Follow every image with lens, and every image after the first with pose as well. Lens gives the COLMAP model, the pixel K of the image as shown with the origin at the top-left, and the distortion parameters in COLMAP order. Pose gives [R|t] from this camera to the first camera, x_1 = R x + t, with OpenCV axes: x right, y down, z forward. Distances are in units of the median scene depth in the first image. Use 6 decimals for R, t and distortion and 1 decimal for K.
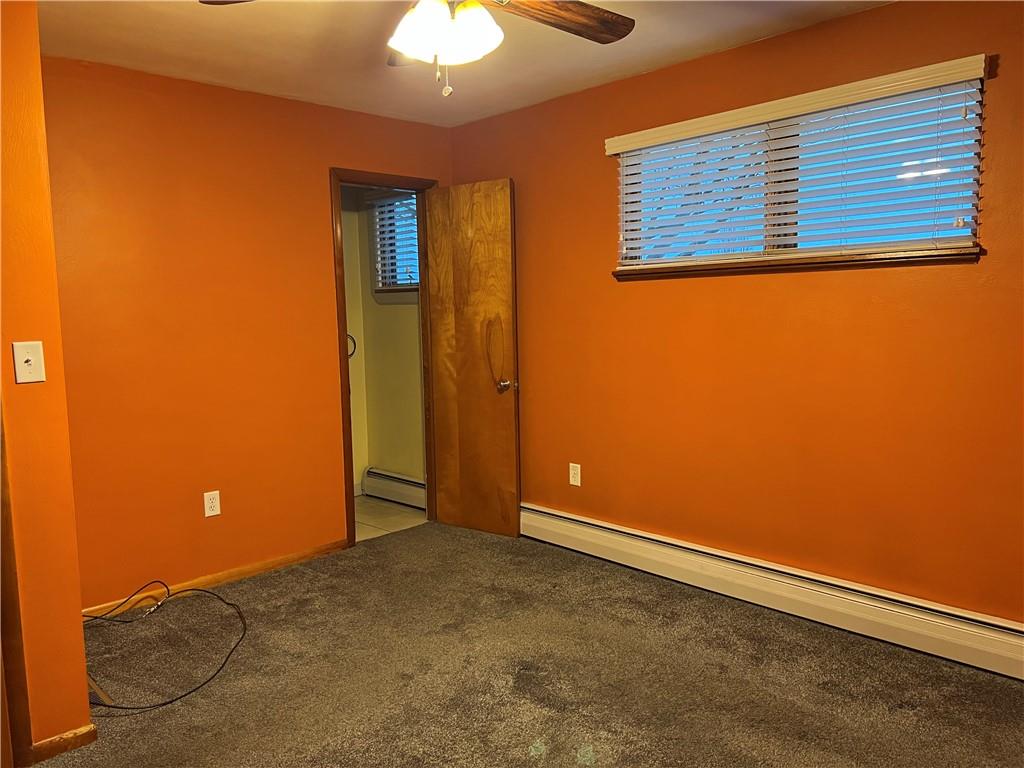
lens RADIAL K [[771.1, 0, 512.0], [0, 771.1, 384.0], [0, 0, 1]] dist [0.006178, 0.001924]
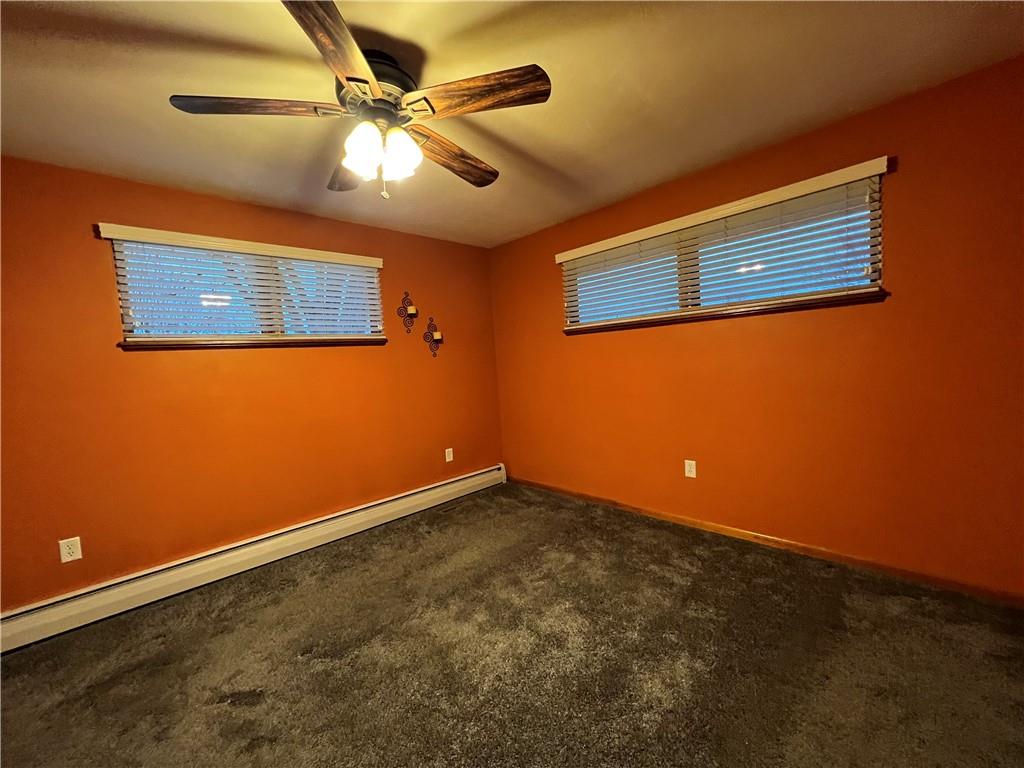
lens RADIAL K [[408.2, 0, 512.0], [0, 408.2, 384.0], [0, 0, 1]] dist [-0.000606, 0.000276]
pose [[0.011921, -0.042862, 0.999010, -0.536884], [0.165069, 0.985458, 0.040310, -0.021179], [-0.986210, 0.164425, 0.018822, 0.527427]]
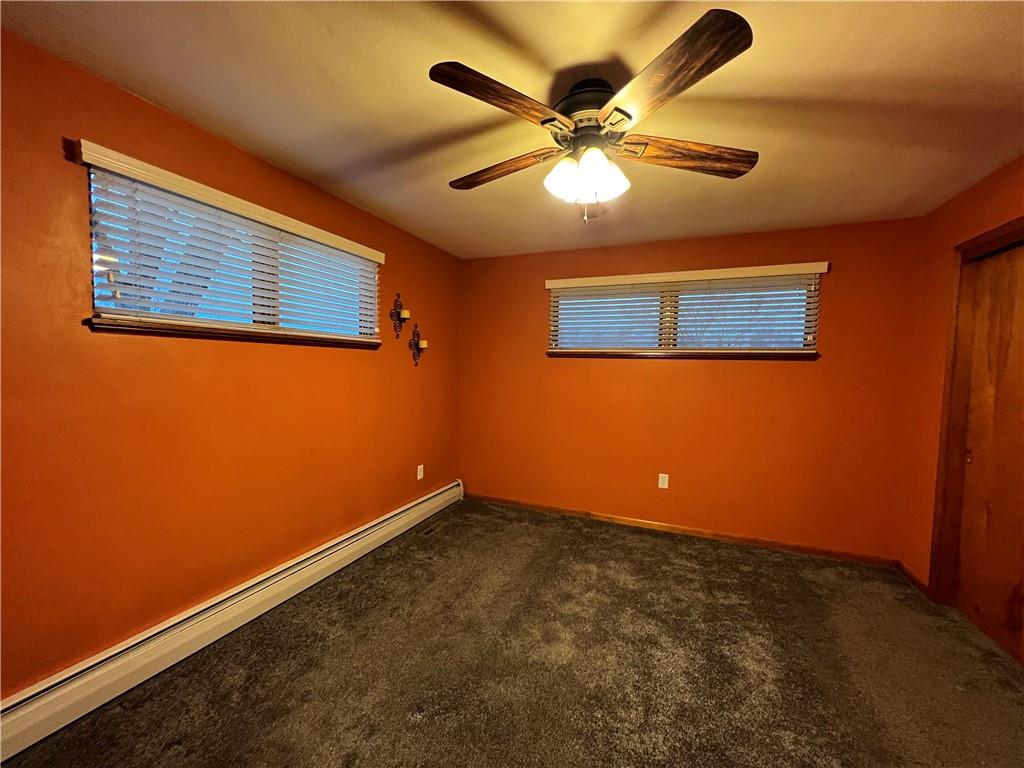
lens RADIAL K [[408.2, 0, 512.0], [0, 408.2, 384.0], [0, 0, 1]] dist [-0.000606, 0.000276]
pose [[-0.383217, -0.030970, 0.923139, -0.468314], [0.080008, 0.994568, 0.066580, -0.091373], [-0.920187, 0.099373, -0.378658, 0.930890]]
